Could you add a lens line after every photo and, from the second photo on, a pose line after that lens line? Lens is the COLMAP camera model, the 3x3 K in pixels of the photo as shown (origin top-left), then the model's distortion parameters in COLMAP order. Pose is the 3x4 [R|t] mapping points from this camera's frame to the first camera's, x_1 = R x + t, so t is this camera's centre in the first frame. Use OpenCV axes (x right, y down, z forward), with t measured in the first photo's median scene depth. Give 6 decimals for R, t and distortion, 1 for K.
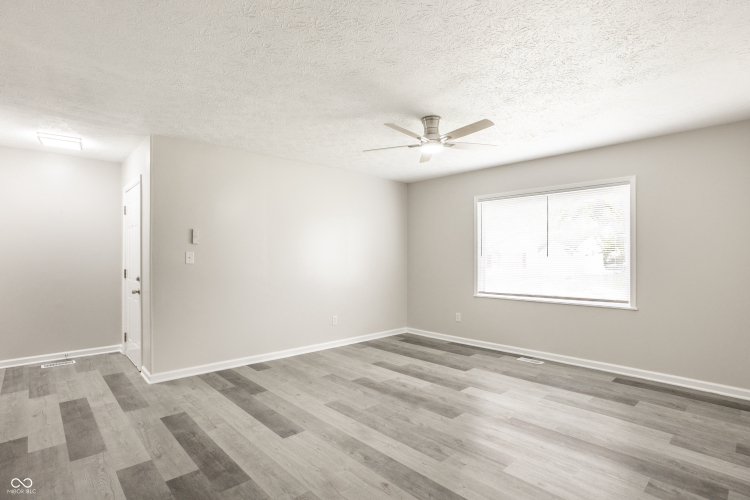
lens RADIAL K [[371.7, 0, 391.5], [0, 371.7, 249.5], [0, 0, 1]] dist [-0.066381, 0.041942]
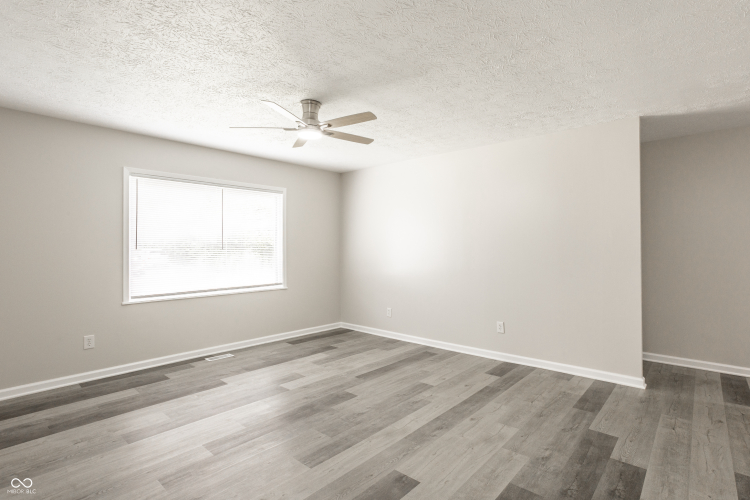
lens RADIAL K [[369.5, 0, 376.7], [0, 369.5, 239.9], [0, 0, 1]] dist [-0.042625, 0.025264]
pose [[-0.053934, 0.020248, 0.998339, -0.755746], [-0.016873, 0.999633, -0.021186, 0.010198], [-0.998402, -0.017988, -0.053572, 0.798665]]
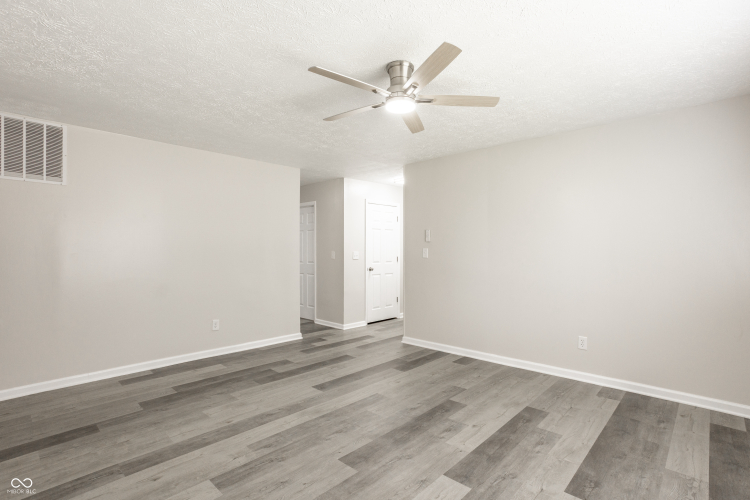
lens RADIAL K [[369.5, 0, 376.7], [0, 369.5, 239.9], [0, 0, 1]] dist [-0.042625, 0.025264]
pose [[0.034622, -0.031892, -0.998891, 0.762914], [0.019517, 0.999322, -0.031230, 0.013451], [0.999210, -0.018414, 0.035221, 0.840461]]
